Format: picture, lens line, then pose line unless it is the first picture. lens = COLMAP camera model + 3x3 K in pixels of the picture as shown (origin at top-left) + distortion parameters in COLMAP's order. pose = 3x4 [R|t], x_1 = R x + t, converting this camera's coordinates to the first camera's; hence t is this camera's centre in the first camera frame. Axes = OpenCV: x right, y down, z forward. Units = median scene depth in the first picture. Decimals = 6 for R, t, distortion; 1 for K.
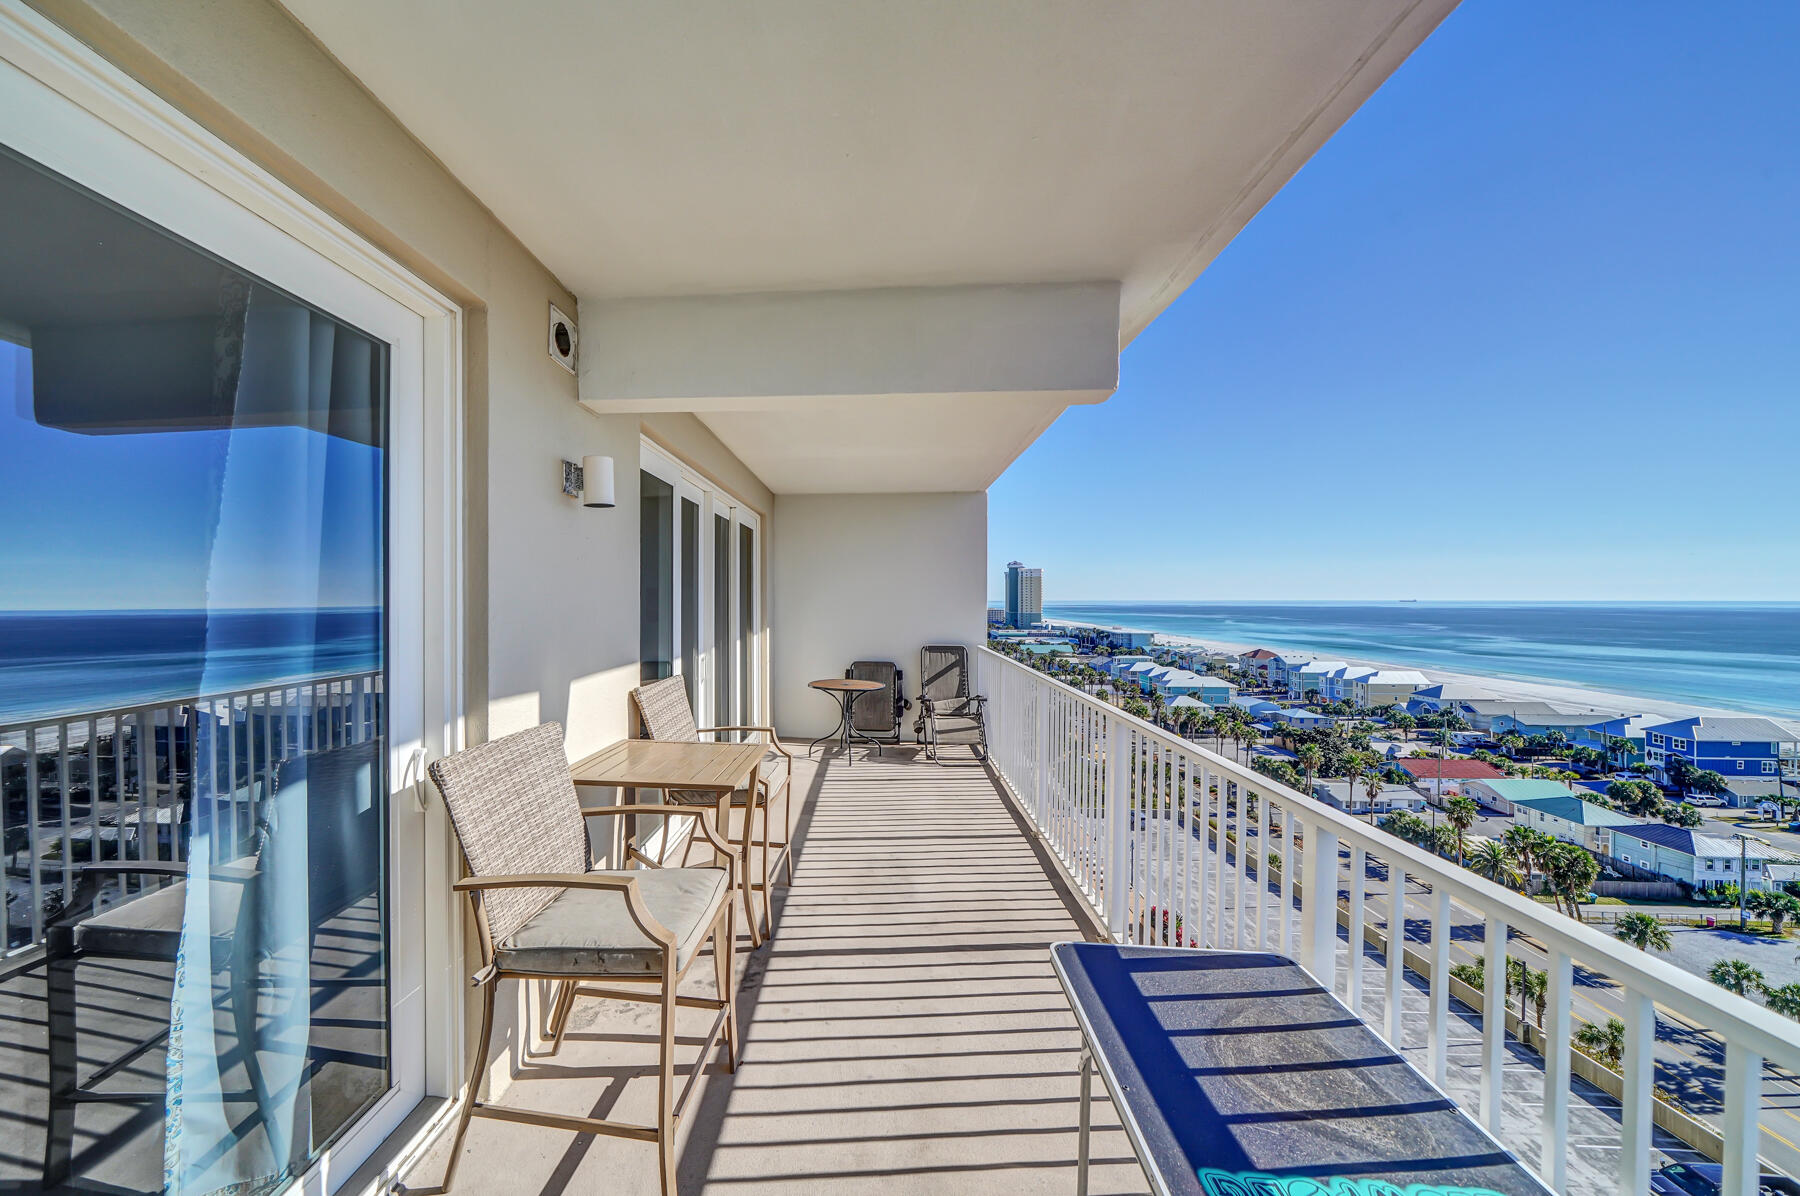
lens RADIAL K [[640.4, 0, 920.4], [0, 640.4, 589.1], [0, 0, 1]] dist [-0.006147, 0.000215]
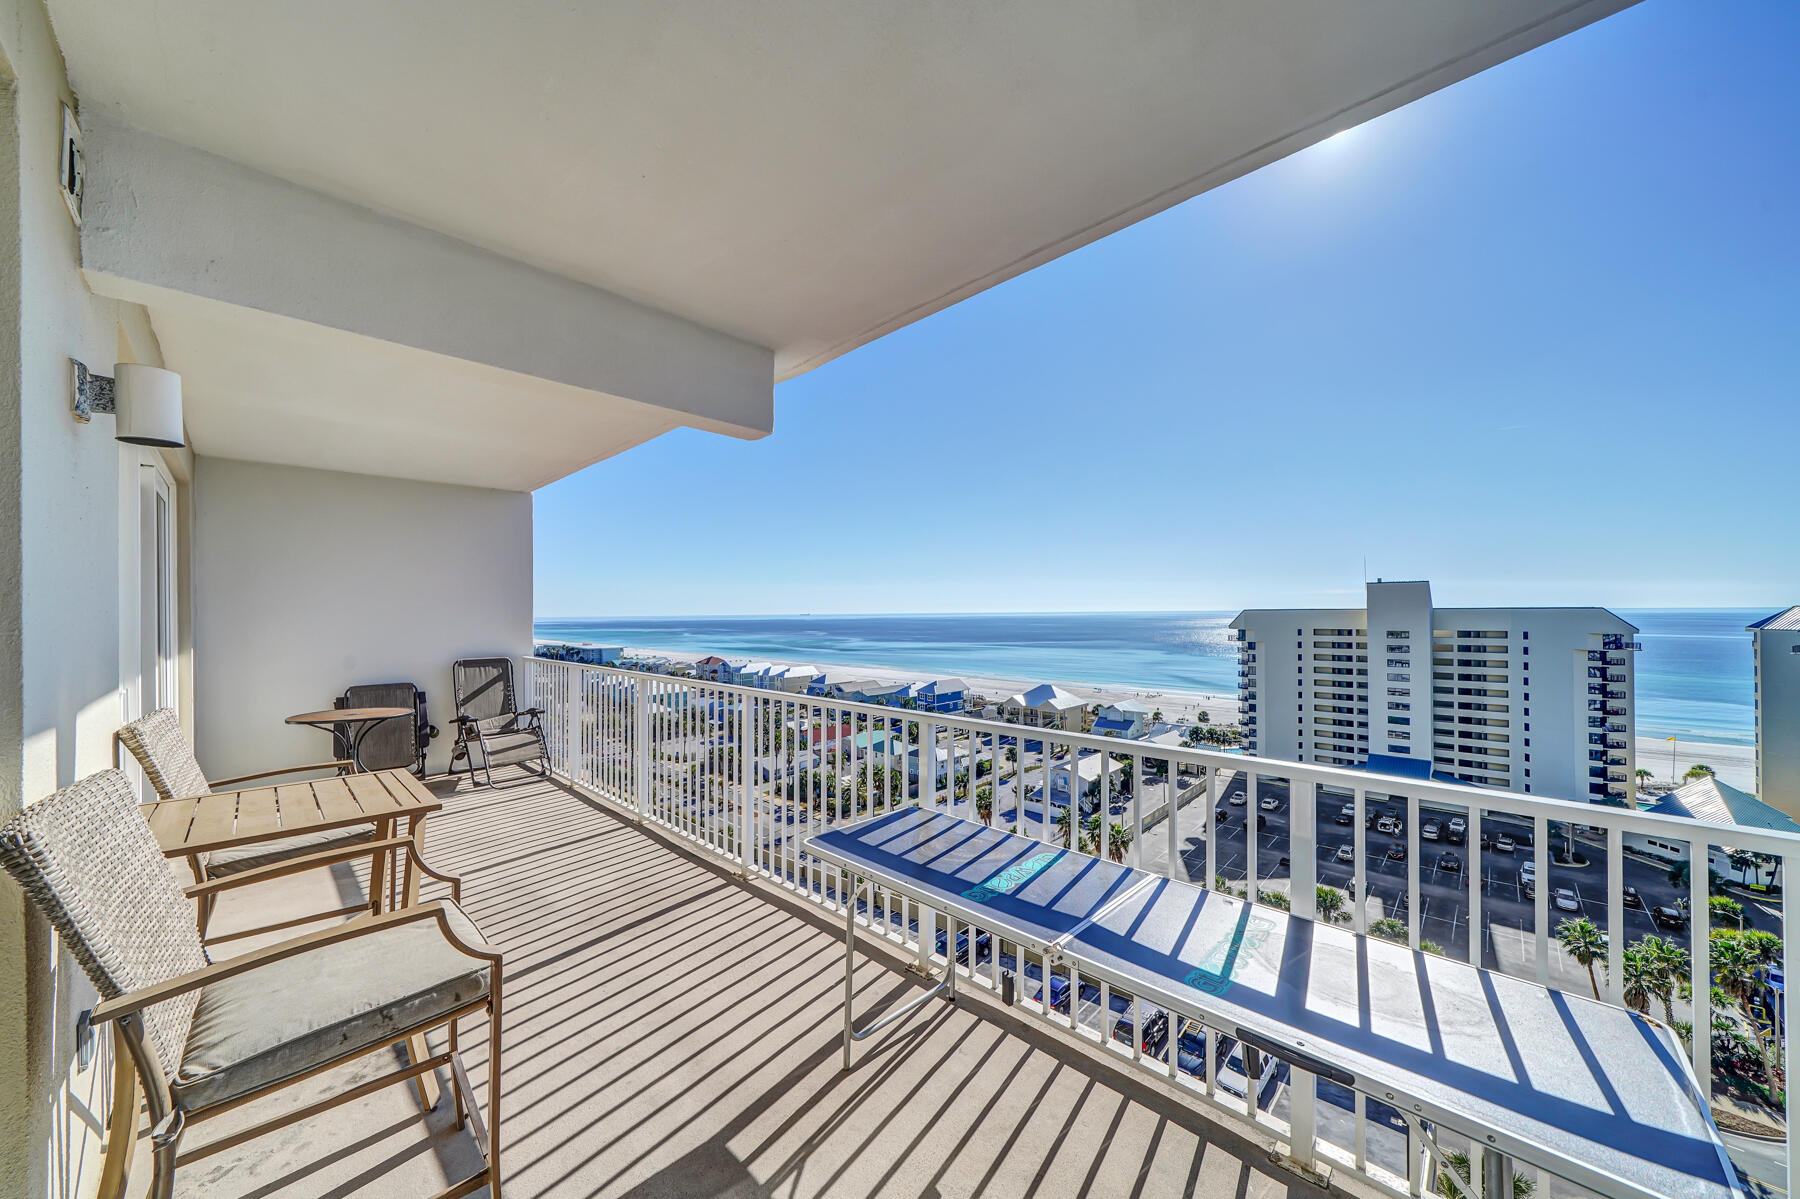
lens RADIAL K [[628.6, 0, 894.2], [0, 628.6, 610.4], [0, 0, 1]] dist [-0.006428, 0.000105]
pose [[0.640949, -0.002860, 0.767578, -0.267054], [0.007371, 0.999970, -0.002429, 0.026943], [-0.767548, 0.007215, 0.640950, -0.001950]]
